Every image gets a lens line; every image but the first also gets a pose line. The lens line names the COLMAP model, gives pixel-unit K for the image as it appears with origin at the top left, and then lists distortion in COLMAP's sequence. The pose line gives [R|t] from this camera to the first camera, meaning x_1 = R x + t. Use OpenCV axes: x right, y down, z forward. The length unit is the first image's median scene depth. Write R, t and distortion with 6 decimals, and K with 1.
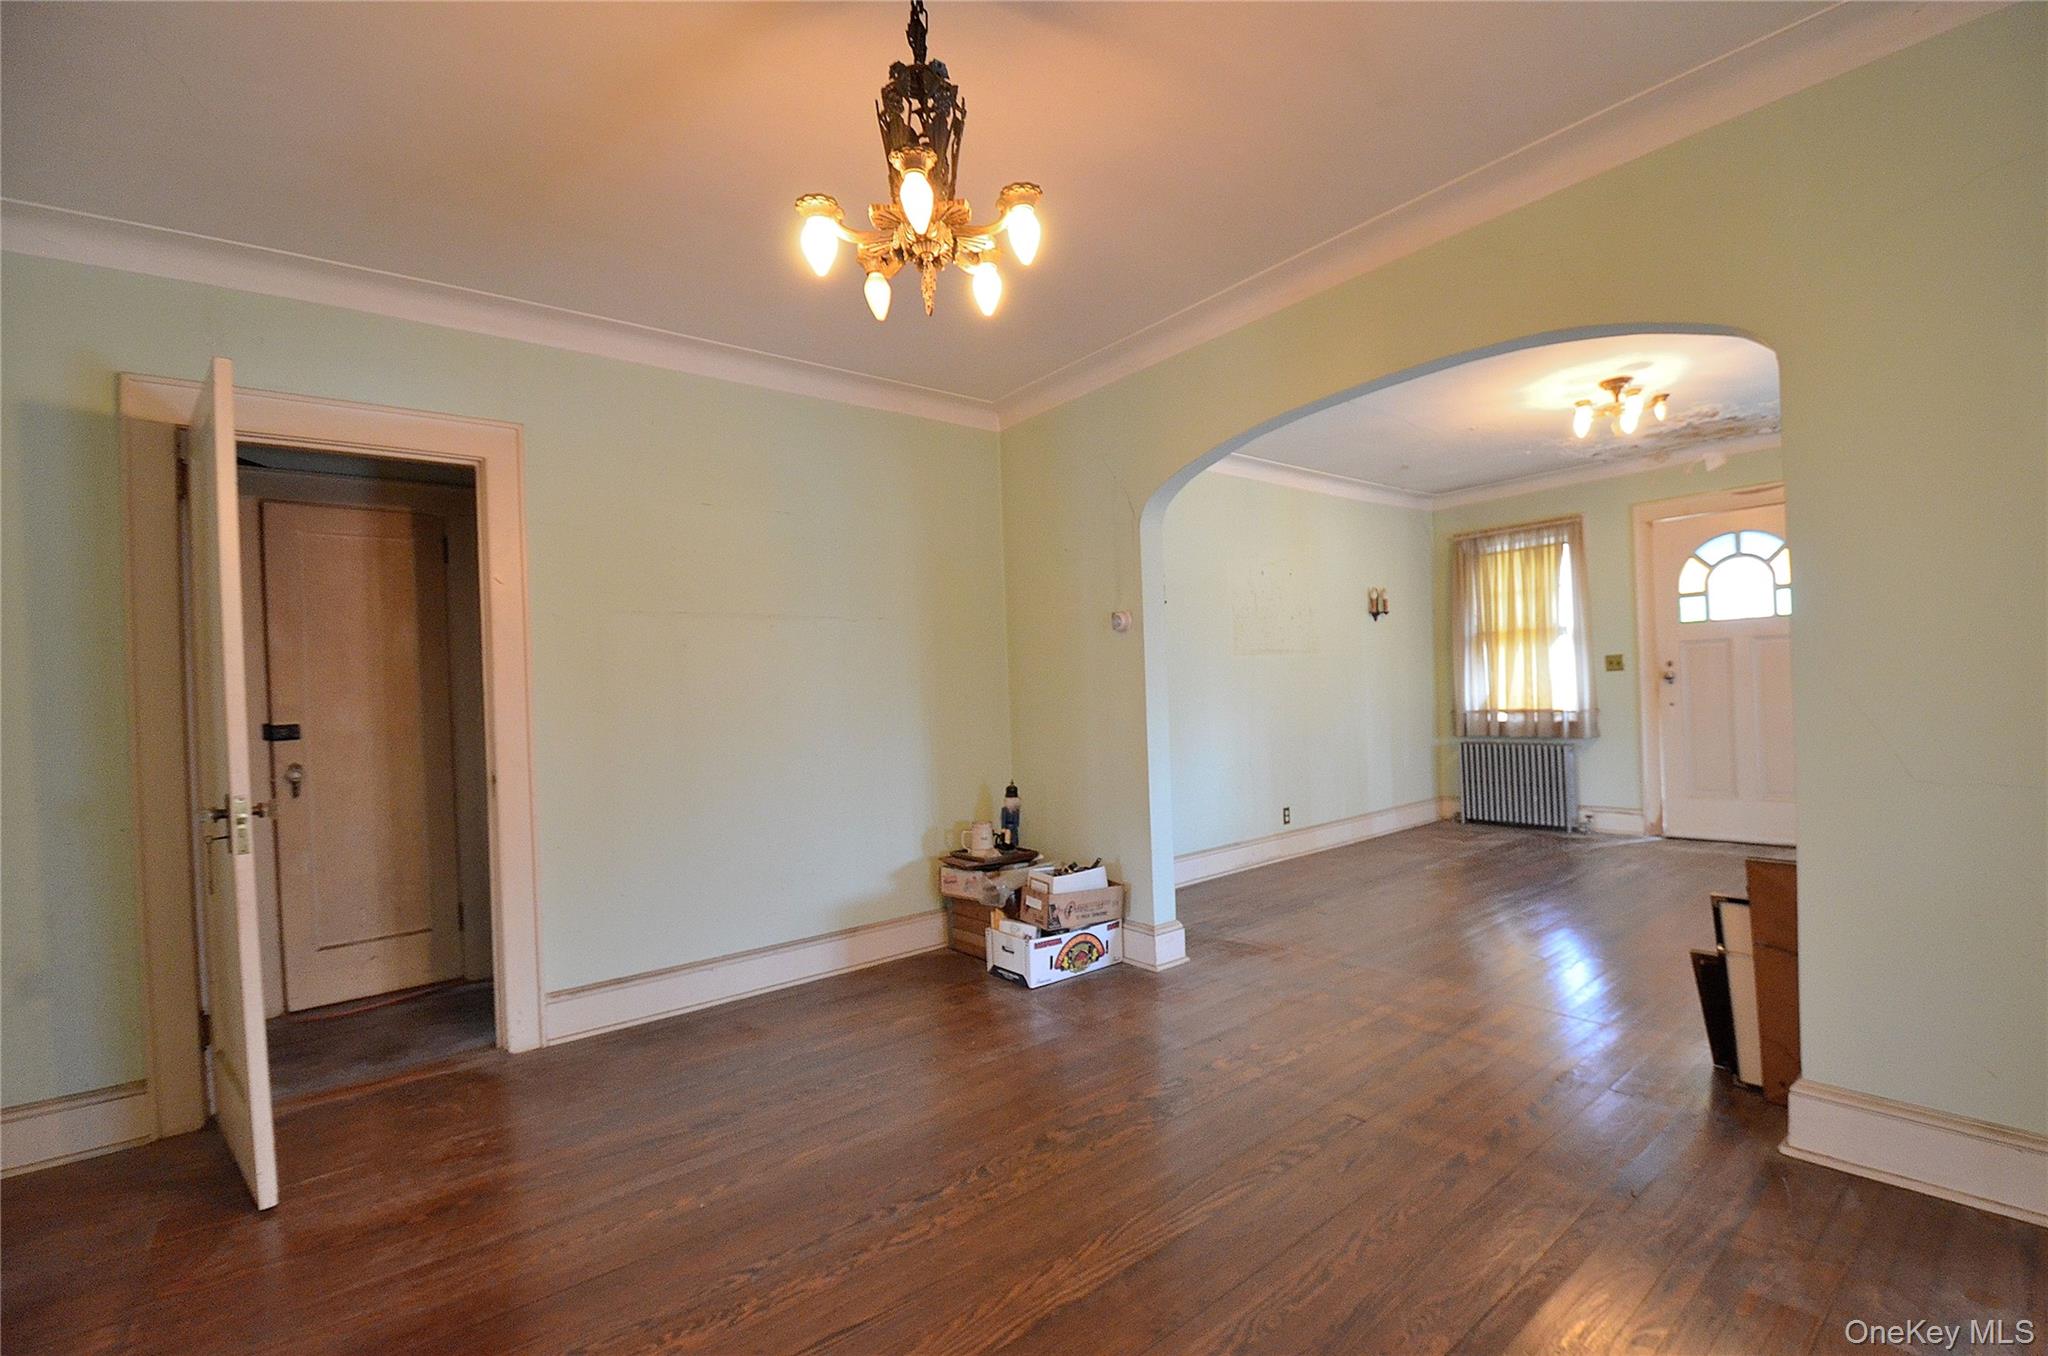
lens RADIAL K [[895.2, 0, 1054.9], [0, 895.2, 690.5], [0, 0, 1]] dist [0.014484, -0.018682]
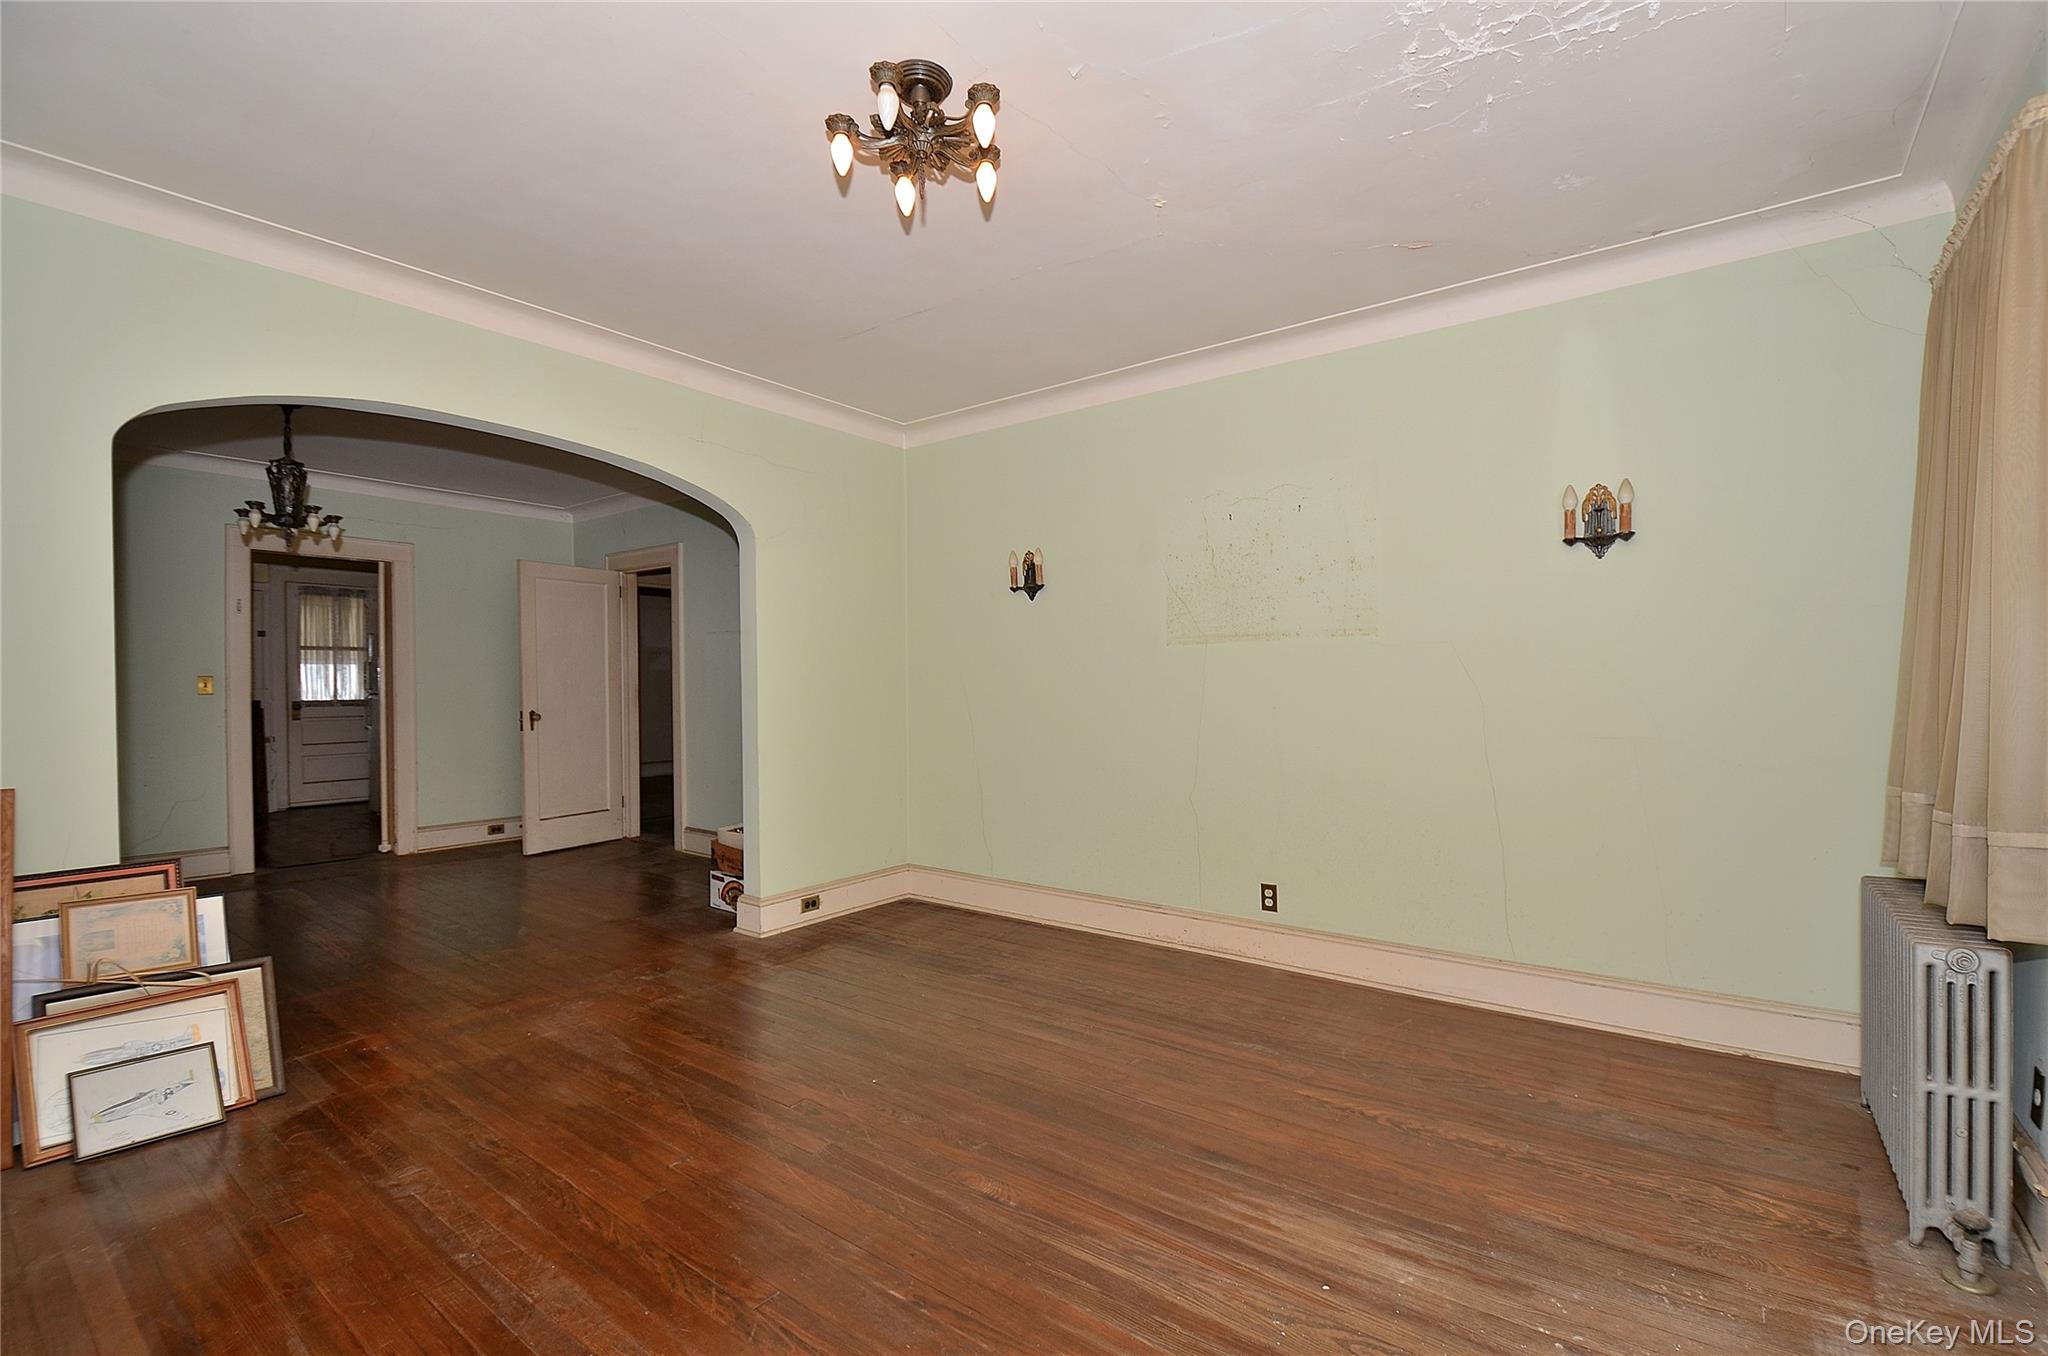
lens RADIAL K [[895.2, 0, 1054.9], [0, 895.2, 690.5], [0, 0, 1]] dist [0.014484, -0.018682]
pose [[0.234500, 0.047400, -0.970960, 1.357485], [-0.003739, 0.998847, 0.047858, -0.057396], [0.972109, -0.007592, 0.234406, 1.160539]]
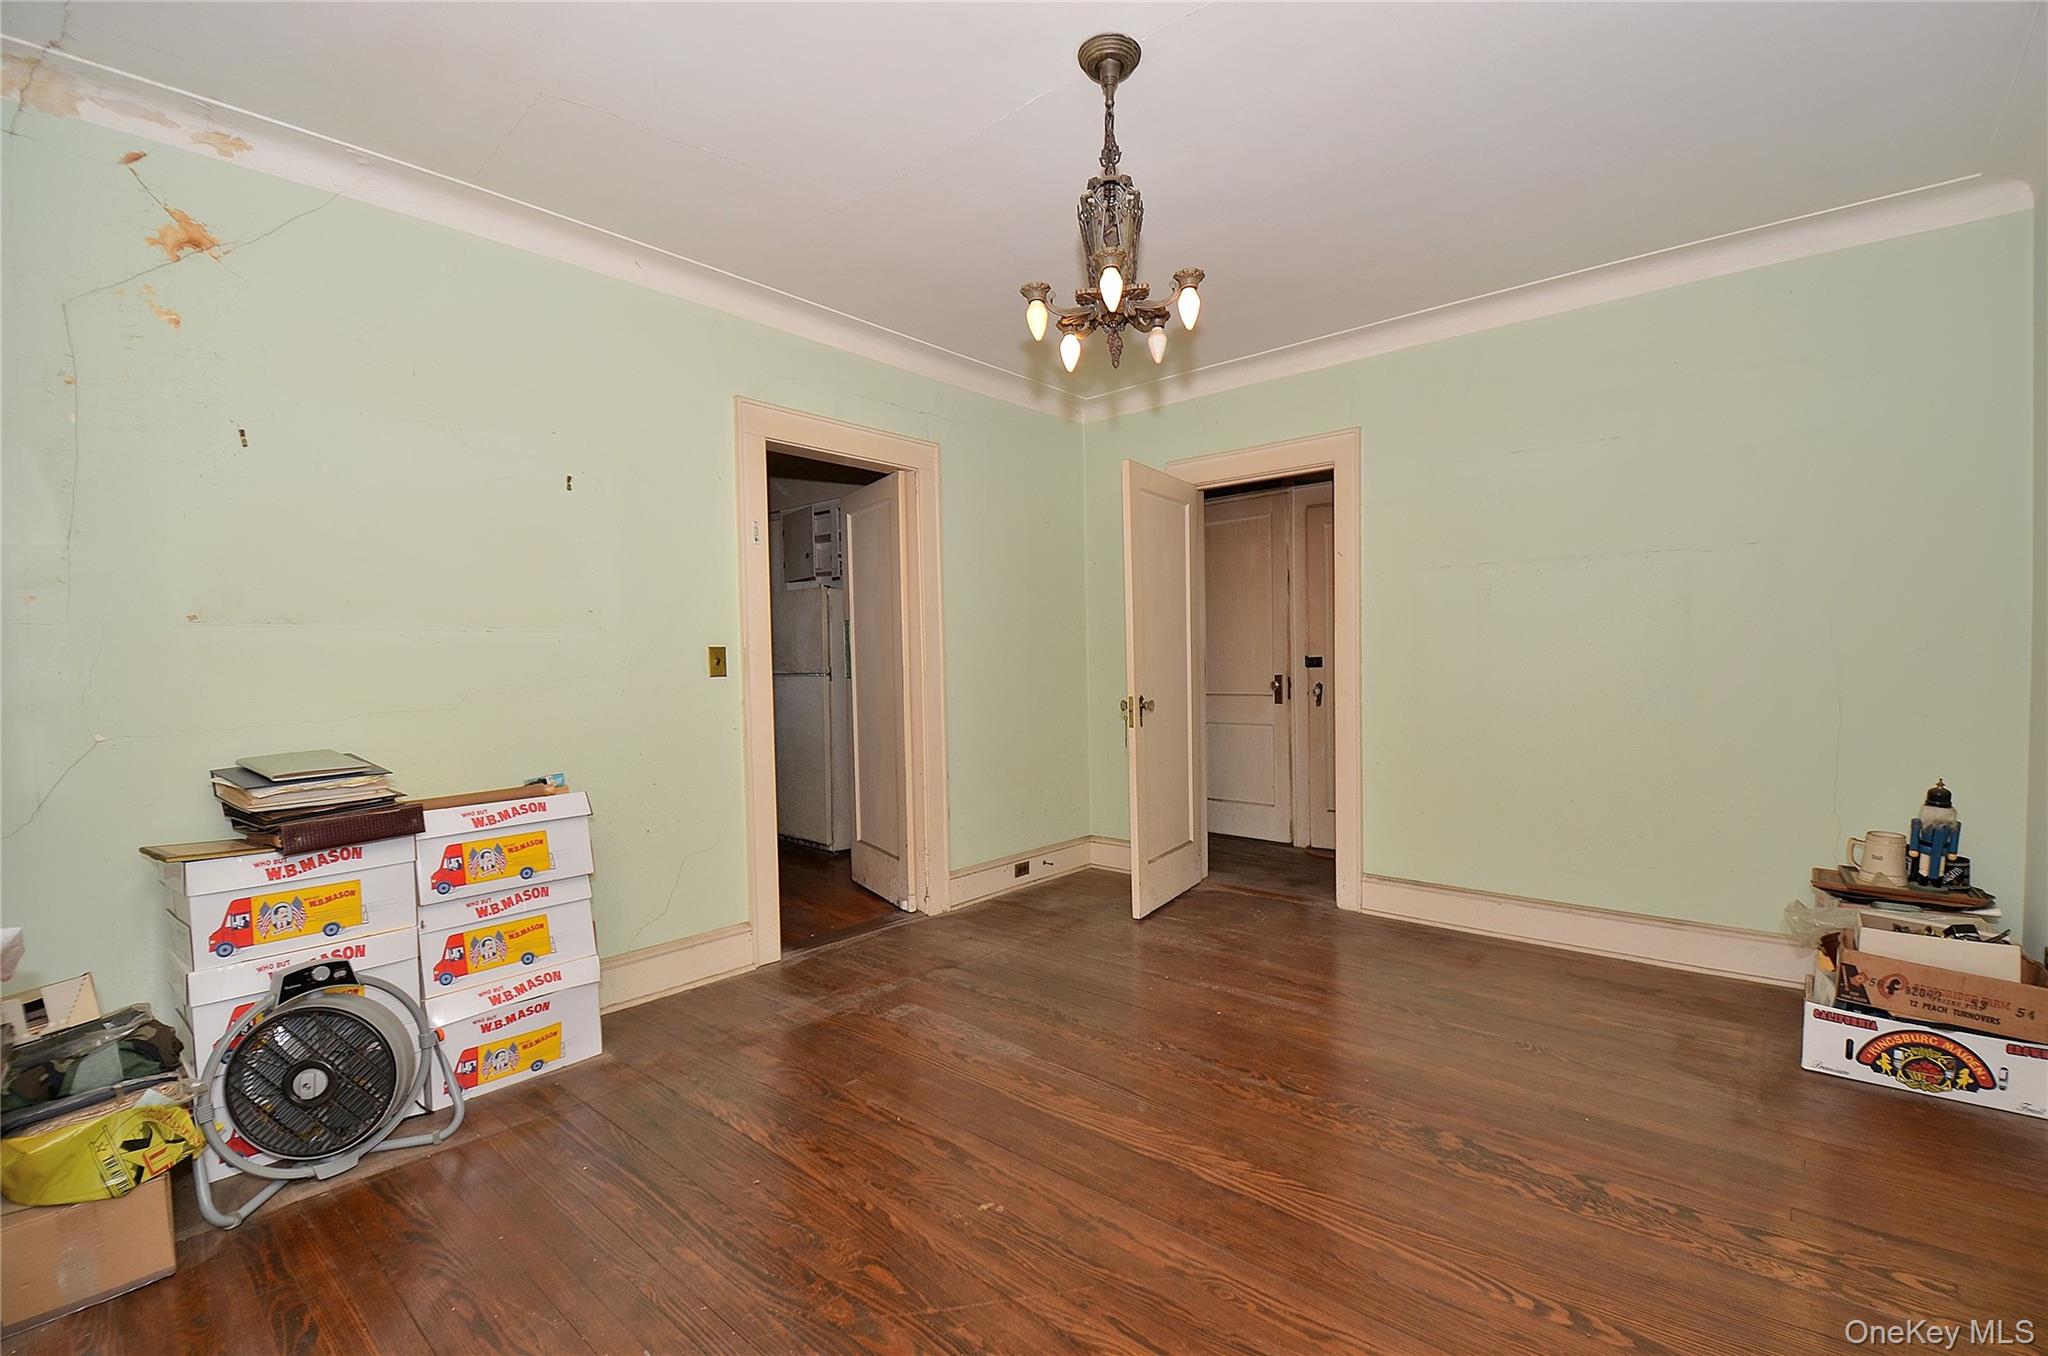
lens RADIAL K [[895.2, 0, 1054.9], [0, 895.2, 690.5], [0, 0, 1]] dist [0.014484, -0.018682]
pose [[0.164820, 0.068111, -0.983969, 0.535351], [0.017082, 0.997266, 0.071893, -0.024425], [0.986176, -0.028657, 0.163206, 0.304430]]
